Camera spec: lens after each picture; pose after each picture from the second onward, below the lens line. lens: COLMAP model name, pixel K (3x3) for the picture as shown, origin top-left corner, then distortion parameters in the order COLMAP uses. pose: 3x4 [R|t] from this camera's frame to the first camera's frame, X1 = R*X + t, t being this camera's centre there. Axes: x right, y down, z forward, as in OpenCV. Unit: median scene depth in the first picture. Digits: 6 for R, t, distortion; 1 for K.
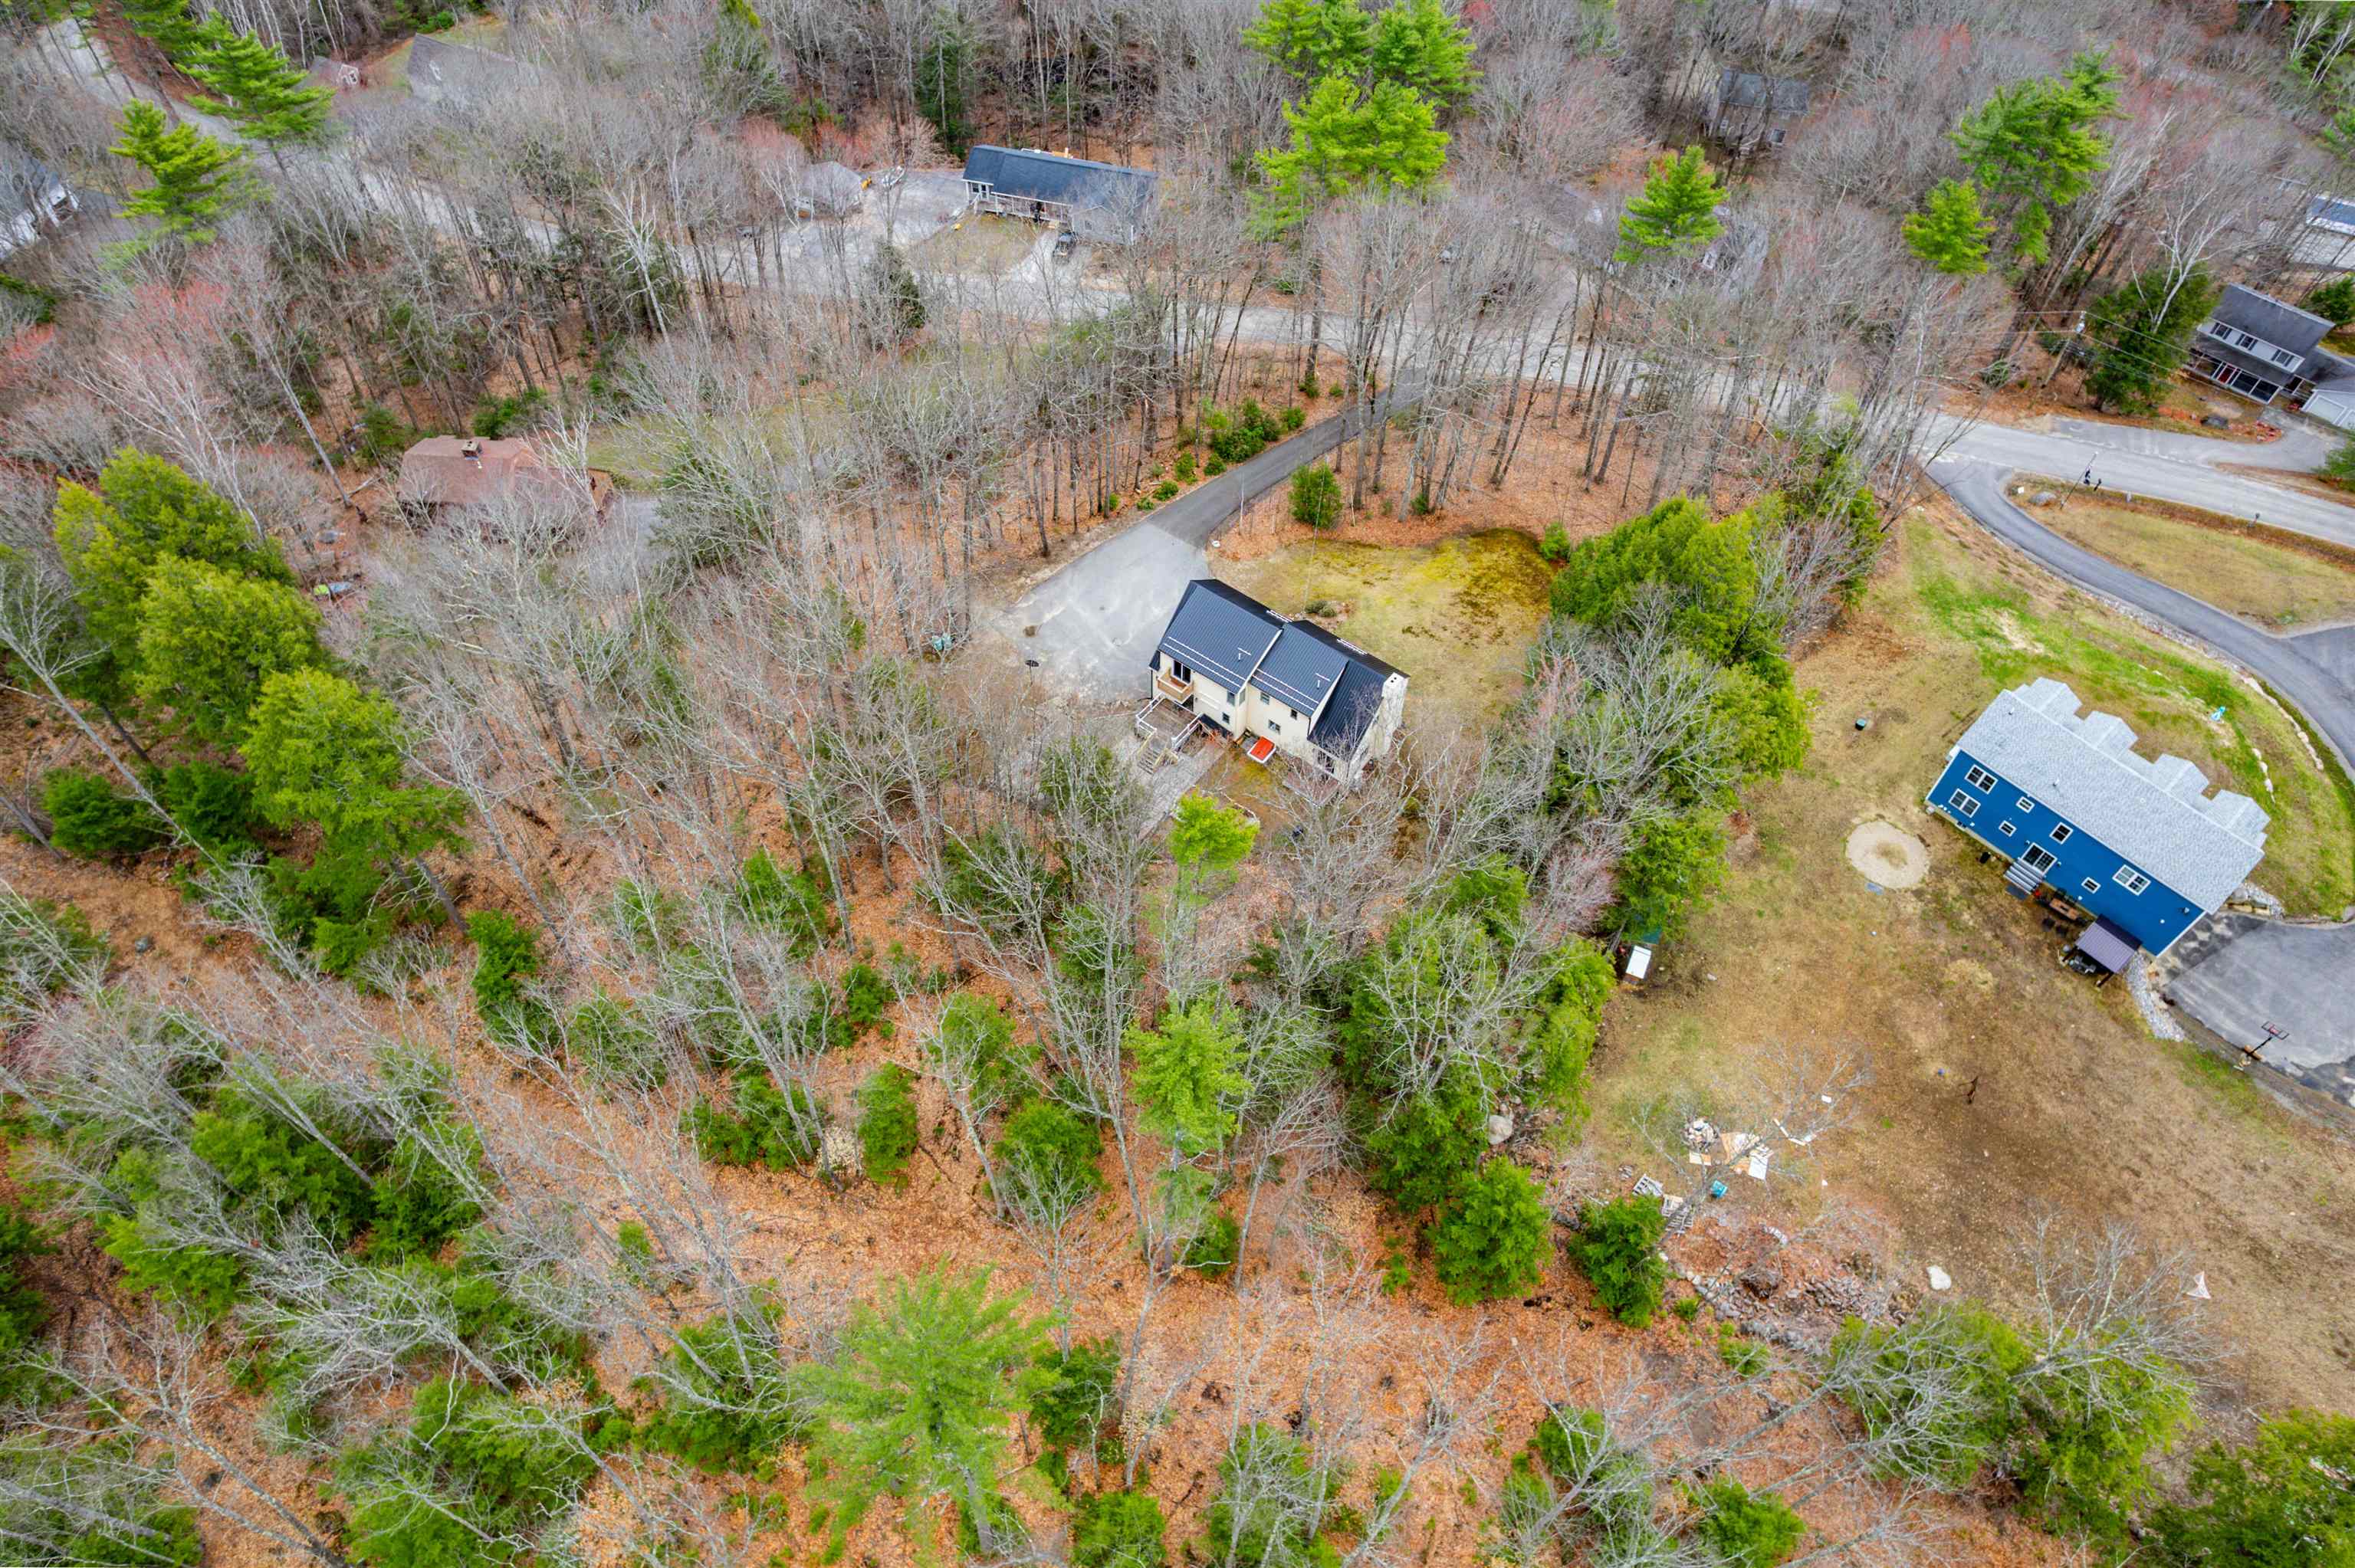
lens RADIAL K [[1515.5, 0, 1190.0], [0, 1515.5, 787.7], [0, 0, 1]] dist [-0.080623, 0.073248]
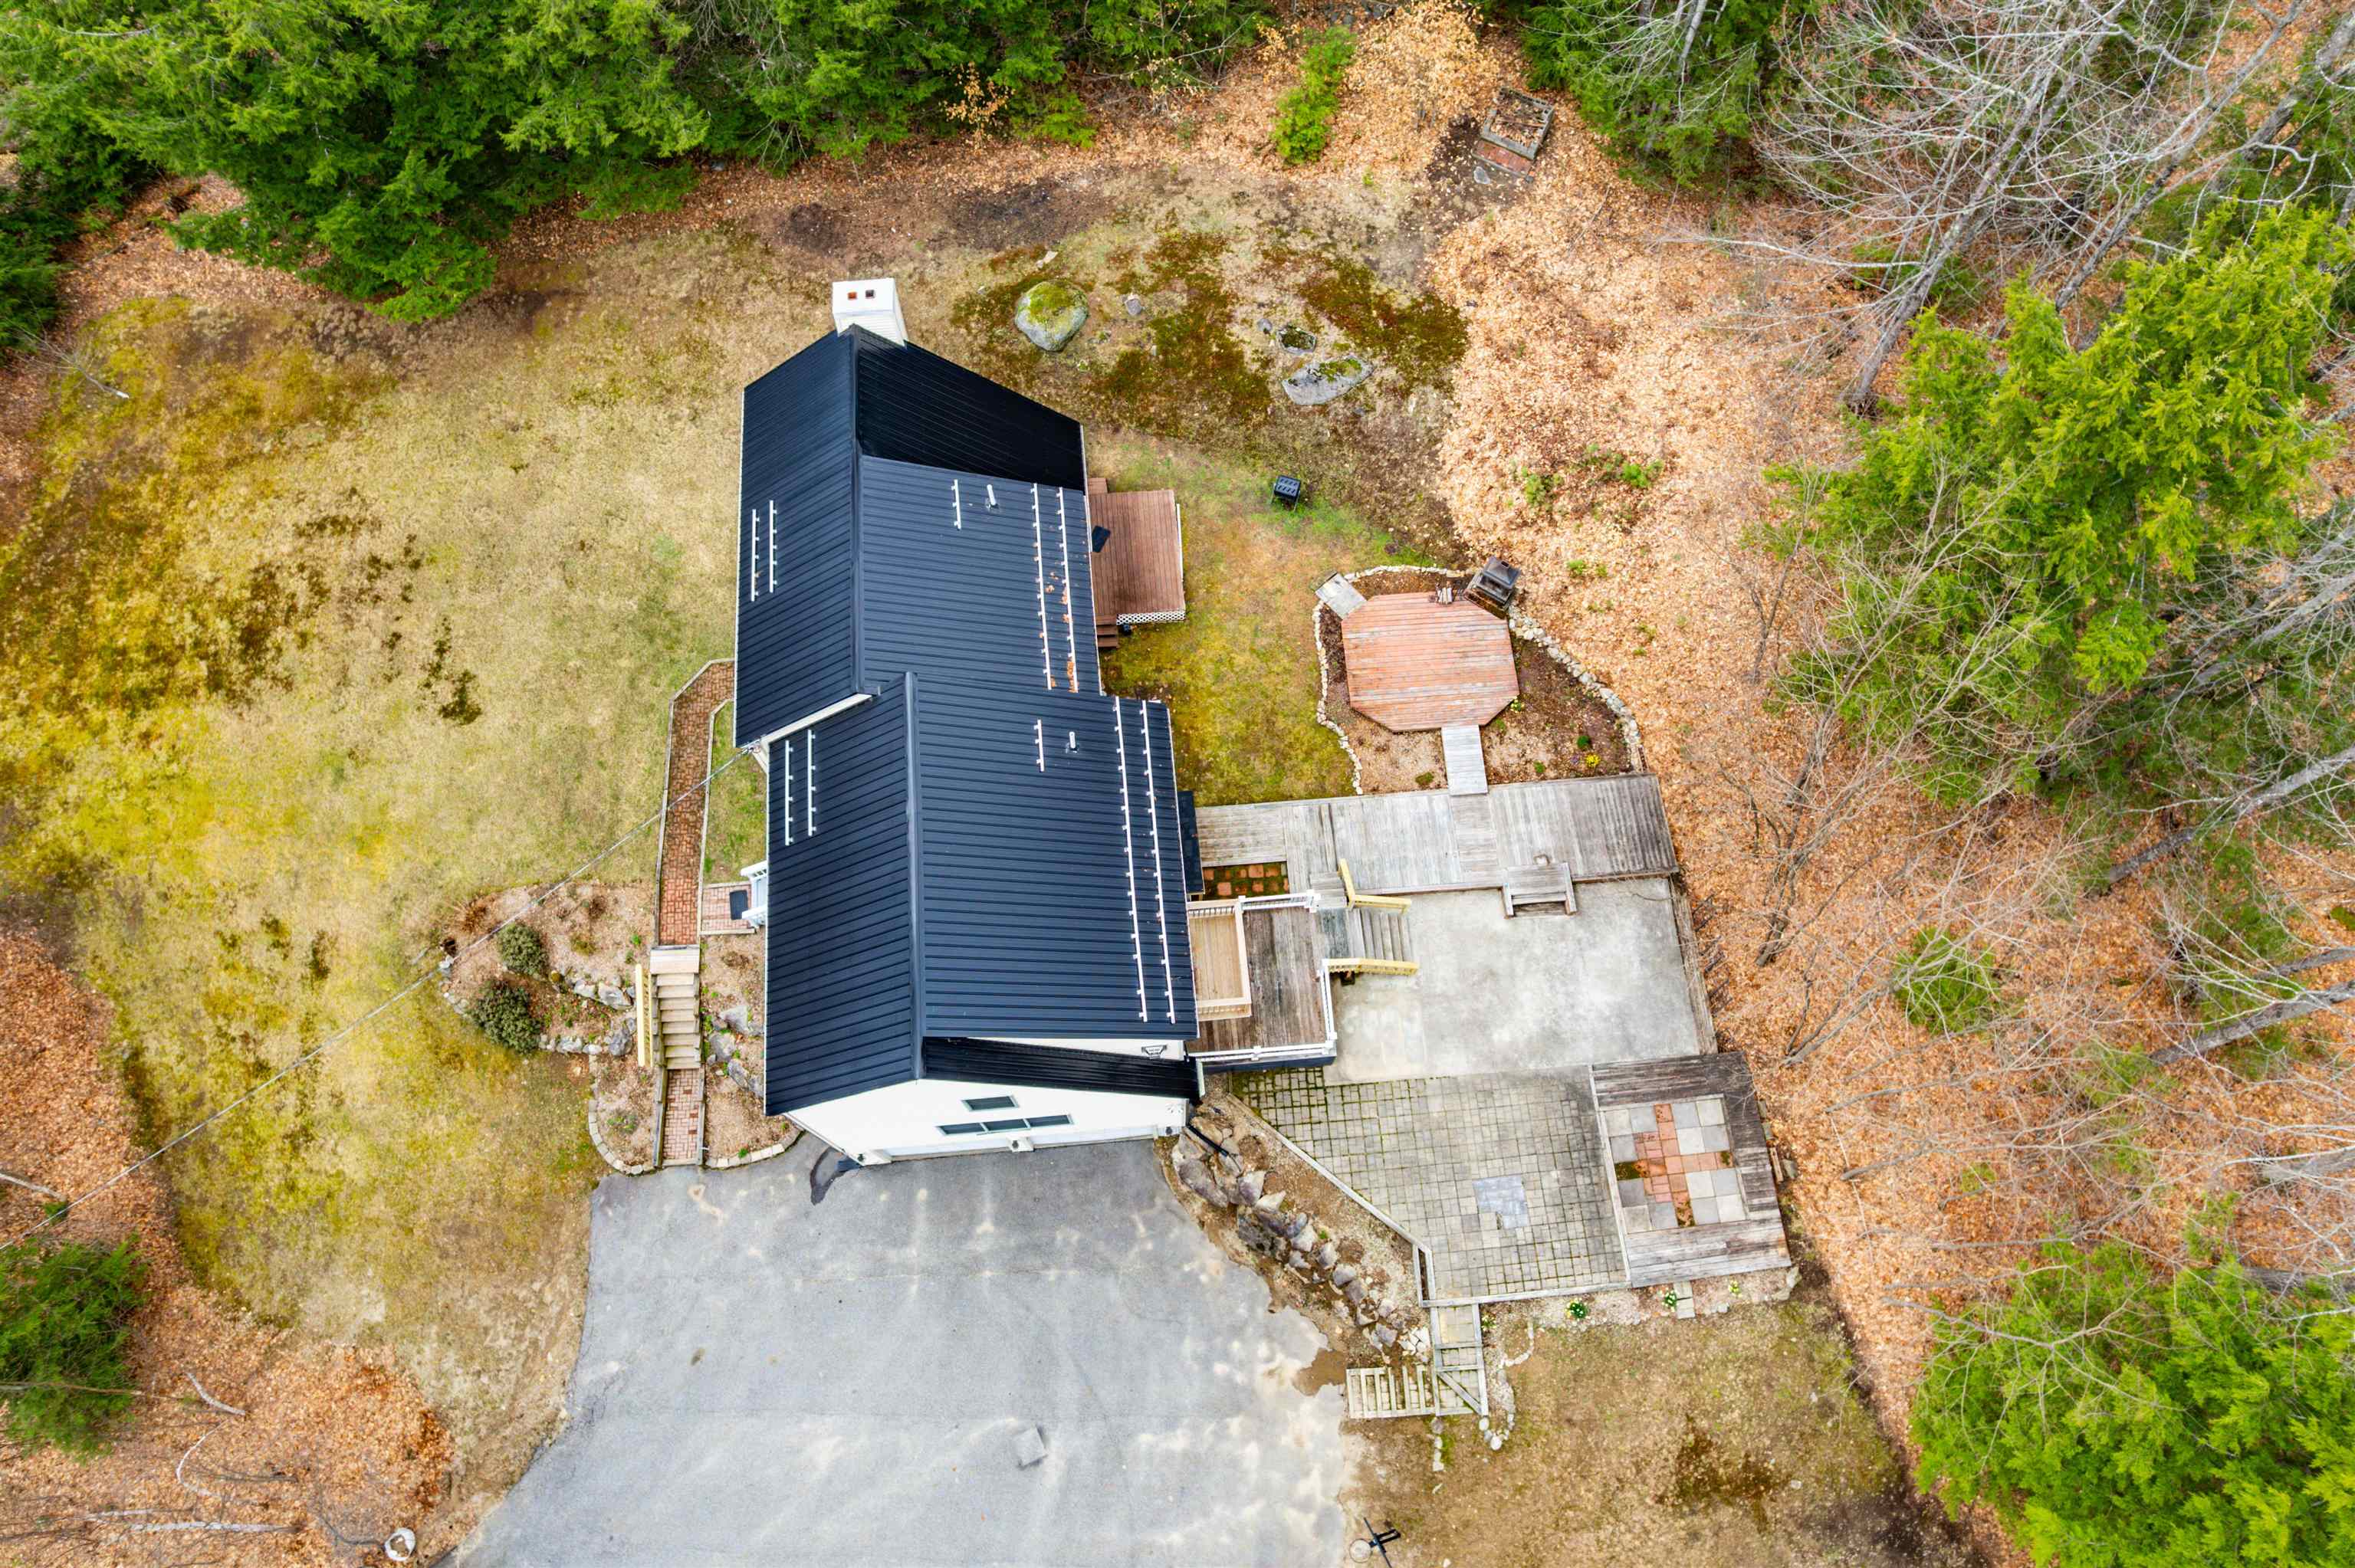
lens RADIAL K [[1515.5, 0, 1190.0], [0, 1515.5, 787.7], [0, 0, 1]] dist [-0.080623, 0.073248]
pose [[-0.669977, -0.698381, 0.251784, -0.050270], [0.582300, -0.283983, 0.761761, -0.248198], [-0.460497, 0.656977, 0.596929, 0.708712]]
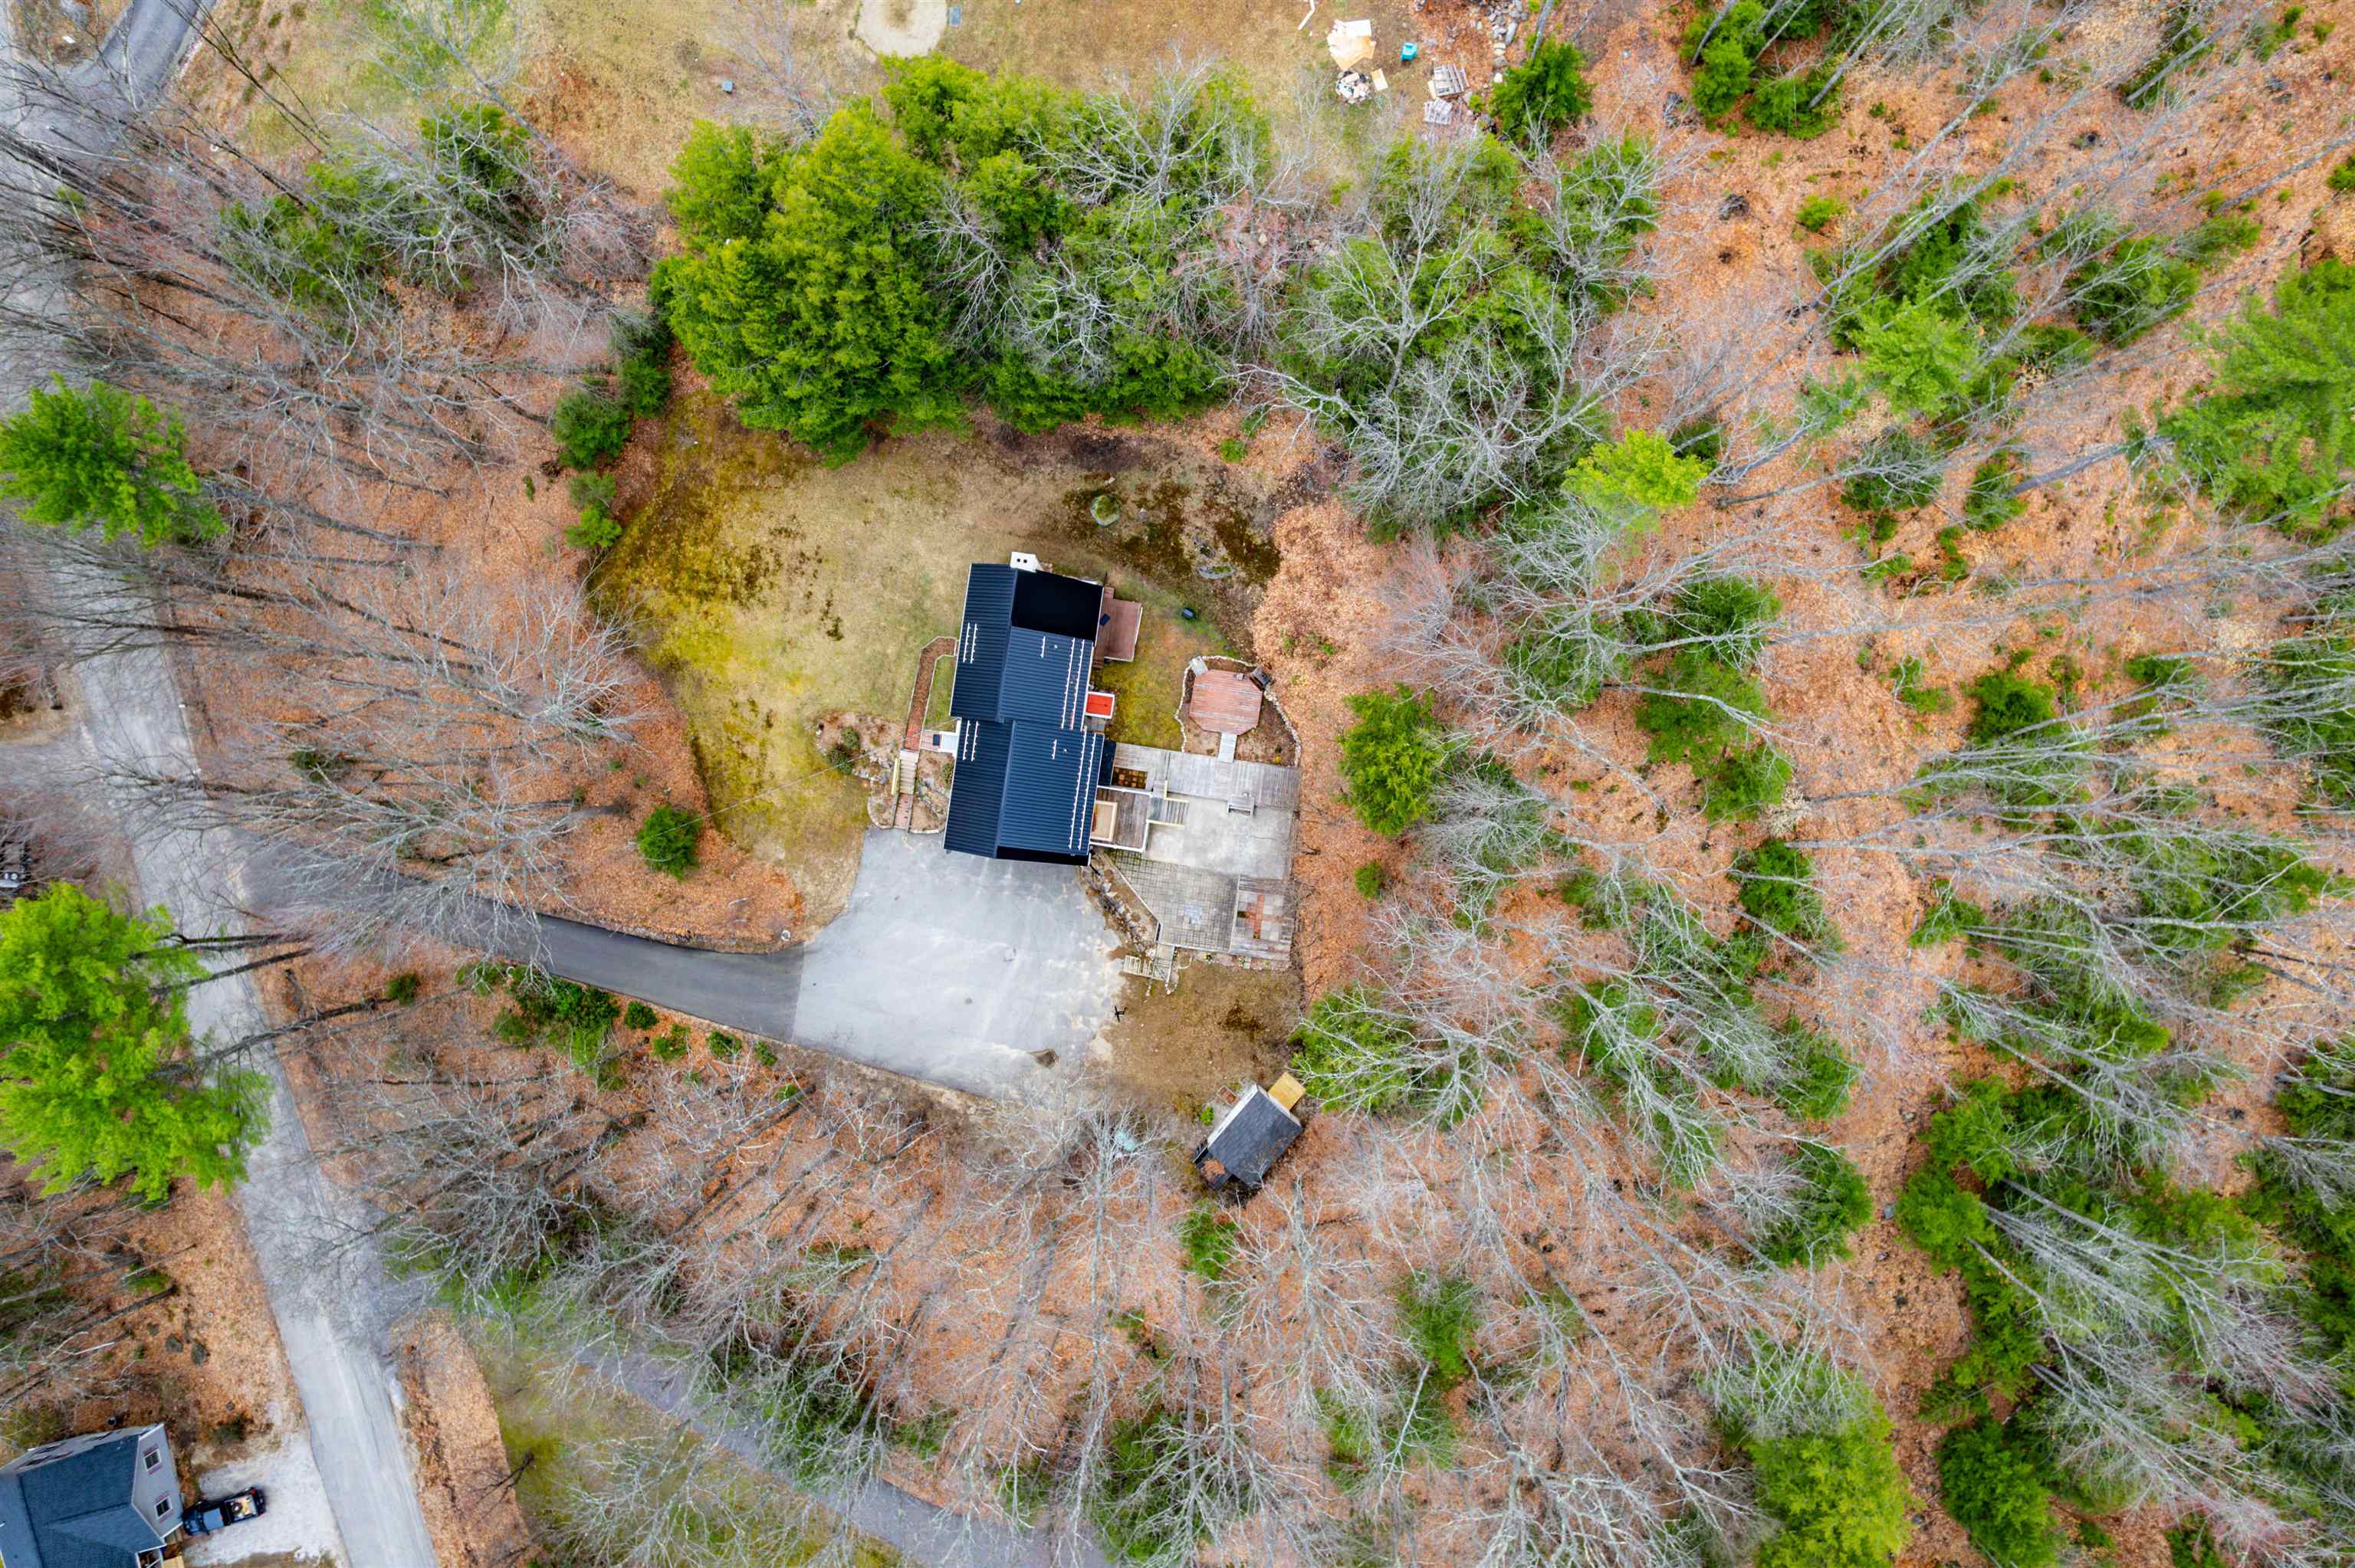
lens RADIAL K [[1515.5, 0, 1190.0], [0, 1515.5, 787.7], [0, 0, 1]] dist [-0.080623, 0.073248]
pose [[-0.484222, -0.874691, -0.021080, 0.000039], [0.684722, -0.393835, 0.613229, -0.468278], [-0.544688, 0.282505, 0.789624, 0.280701]]
